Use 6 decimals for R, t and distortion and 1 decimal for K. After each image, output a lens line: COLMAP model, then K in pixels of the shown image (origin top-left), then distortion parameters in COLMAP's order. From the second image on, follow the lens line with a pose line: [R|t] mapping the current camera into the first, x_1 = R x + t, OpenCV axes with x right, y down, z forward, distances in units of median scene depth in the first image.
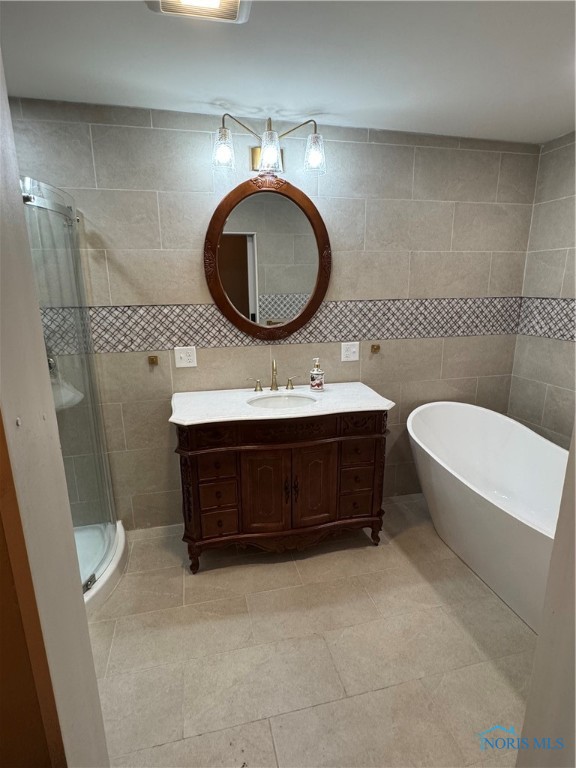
lens RADIAL K [[400.6, 0, 284.2], [0, 400.6, 383.3], [0, 0, 1]] dist [0.000231, 0.000325]
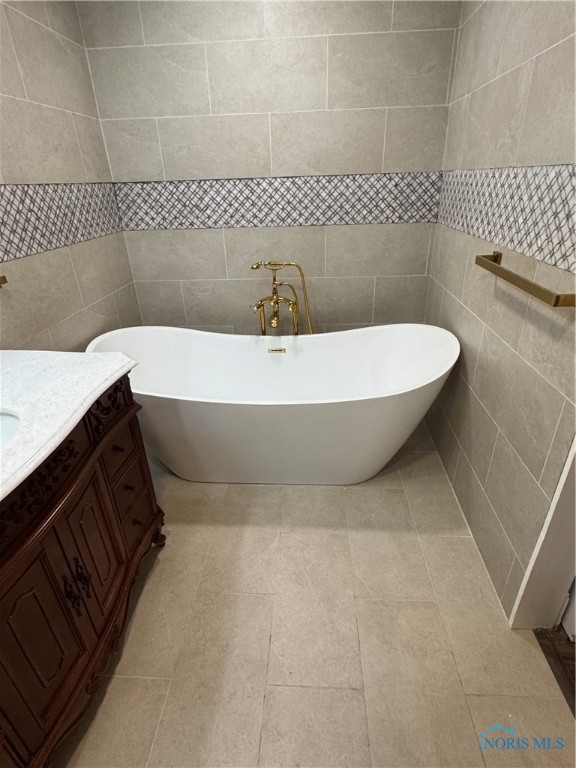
lens RADIAL K [[400.6, 0, 288.8], [0, 400.6, 382.2], [0, 0, 1]] dist [0.000231, 0.000325]
pose [[0.292252, -0.430015, 0.854211, -0.199163], [0.255021, 0.895906, 0.363754, -0.068794], [-0.921712, 0.111534, 0.371493, 0.491902]]
